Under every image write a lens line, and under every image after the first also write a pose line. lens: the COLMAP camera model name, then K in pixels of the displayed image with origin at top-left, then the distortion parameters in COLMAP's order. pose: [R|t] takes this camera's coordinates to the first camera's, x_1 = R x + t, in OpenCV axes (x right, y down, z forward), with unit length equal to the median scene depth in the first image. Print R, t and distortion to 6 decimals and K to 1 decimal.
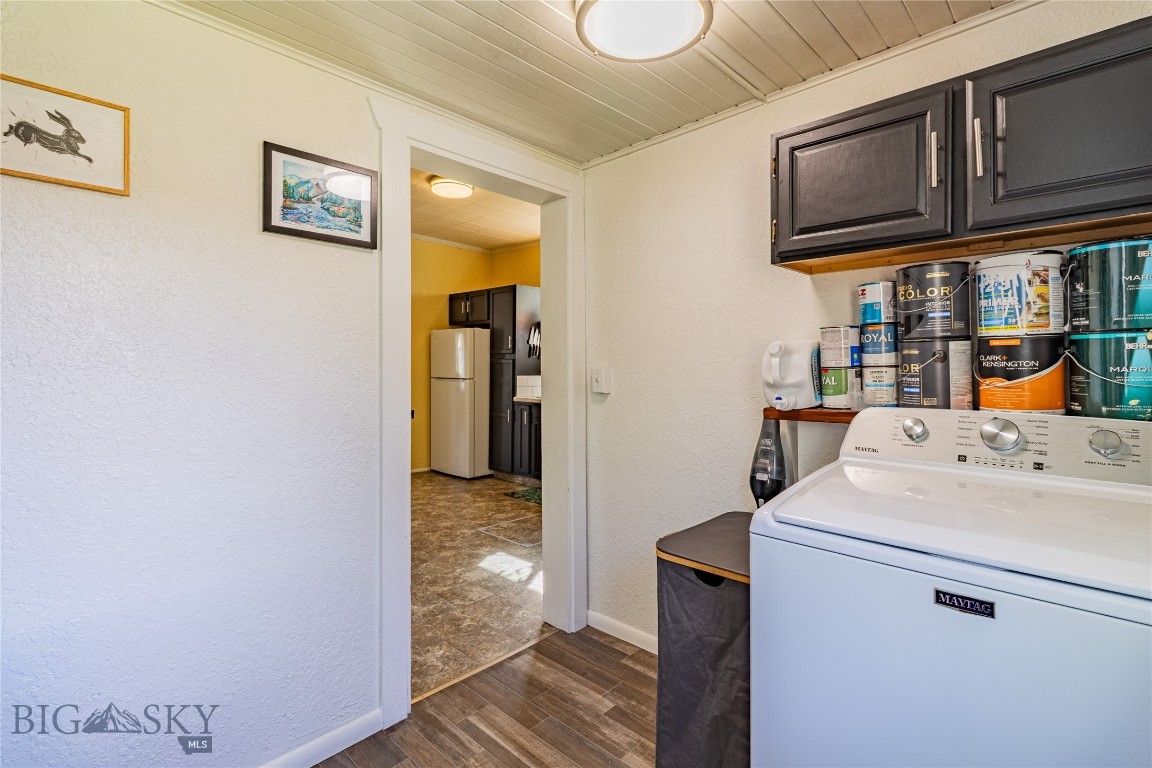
lens RADIAL K [[549.2, 0, 574.9], [0, 549.2, 364.0], [0, 0, 1]] dist [0.002542, 0.000312]
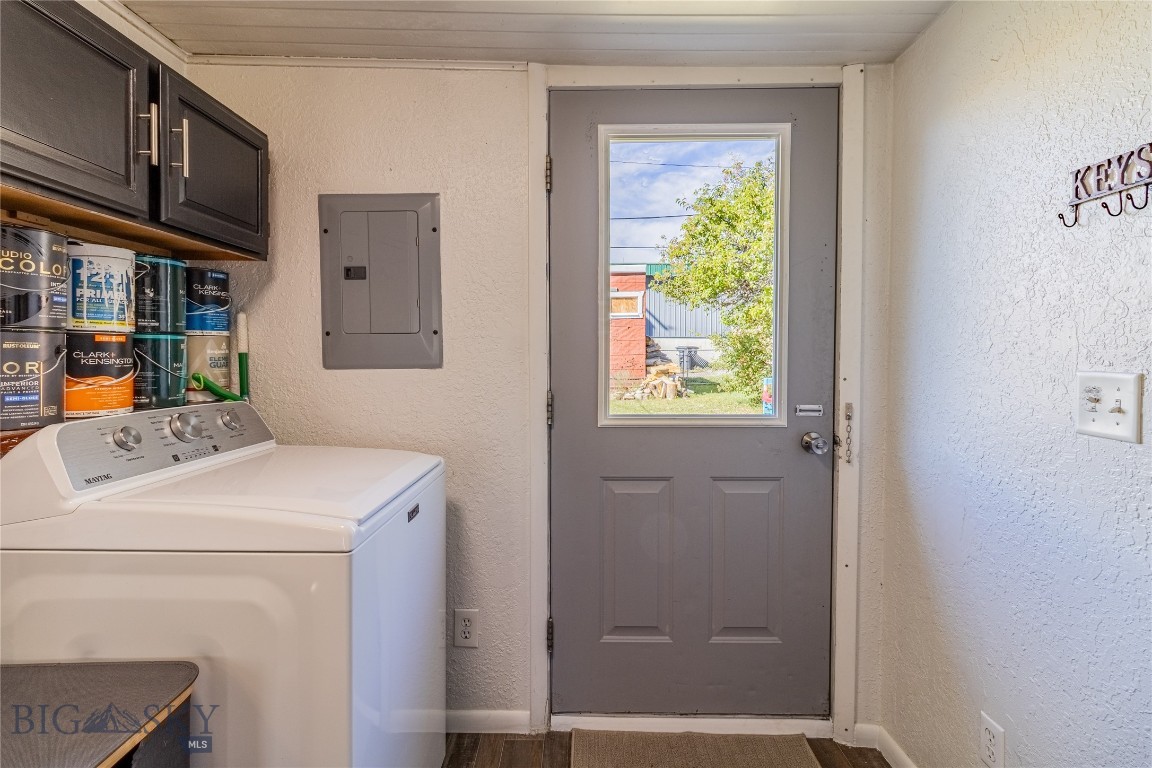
lens RADIAL K [[535.8, 0, 574.0], [0, 535.8, 368.9], [0, 0, 1]] dist [-0.001208, -0.000341]
pose [[-0.678607, -0.014987, 0.734349, -0.440651], [0.001982, 0.999751, 0.022236, -0.005840], [-0.734499, 0.016545, -0.678408, 1.053009]]
